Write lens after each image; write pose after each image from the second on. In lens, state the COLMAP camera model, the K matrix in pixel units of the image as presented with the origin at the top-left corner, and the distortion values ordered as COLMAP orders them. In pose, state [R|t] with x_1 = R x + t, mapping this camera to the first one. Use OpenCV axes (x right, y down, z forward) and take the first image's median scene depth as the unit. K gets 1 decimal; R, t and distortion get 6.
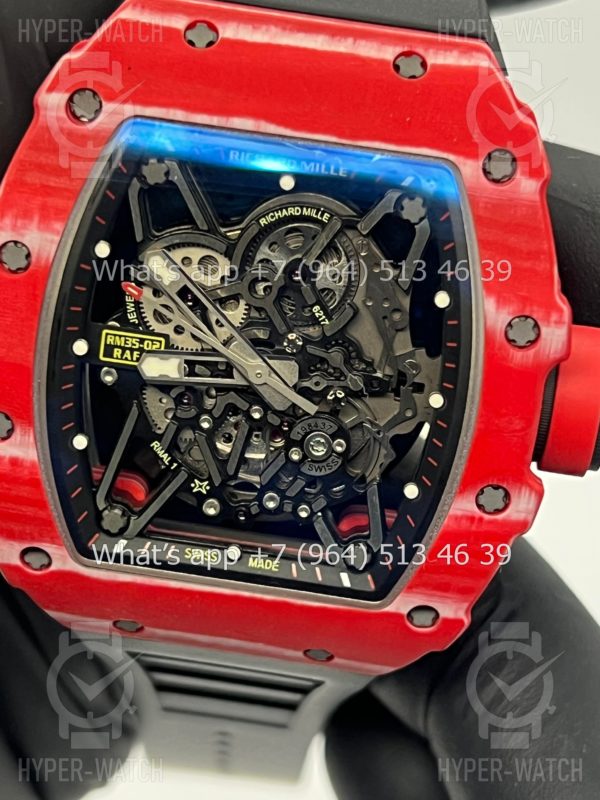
lens RADIAL K [[2004.3, 0, 301.9], [0, 2004.3, 396.7], [0, 0, 1]] dist [0.198685, 0.000000]
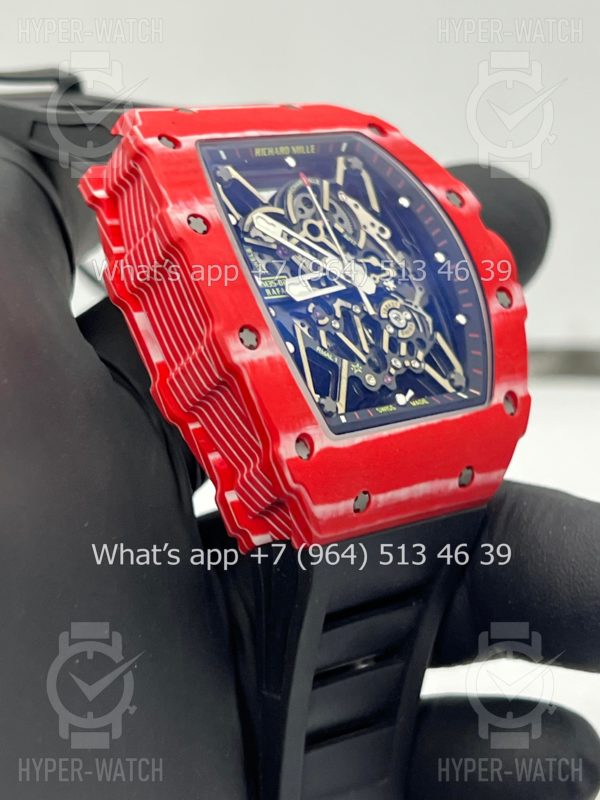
lens RADIAL K [[2004.3, 0, 306.3], [0, 2004.3, 407.0], [0, 0, 1]] dist [0.198685, 0.000000]
pose [[0.645131, -0.233297, 0.727584, -1.085063], [0.632198, 0.697768, -0.336818, 0.507971], [-0.429106, 0.677269, 0.597641, 0.232451]]
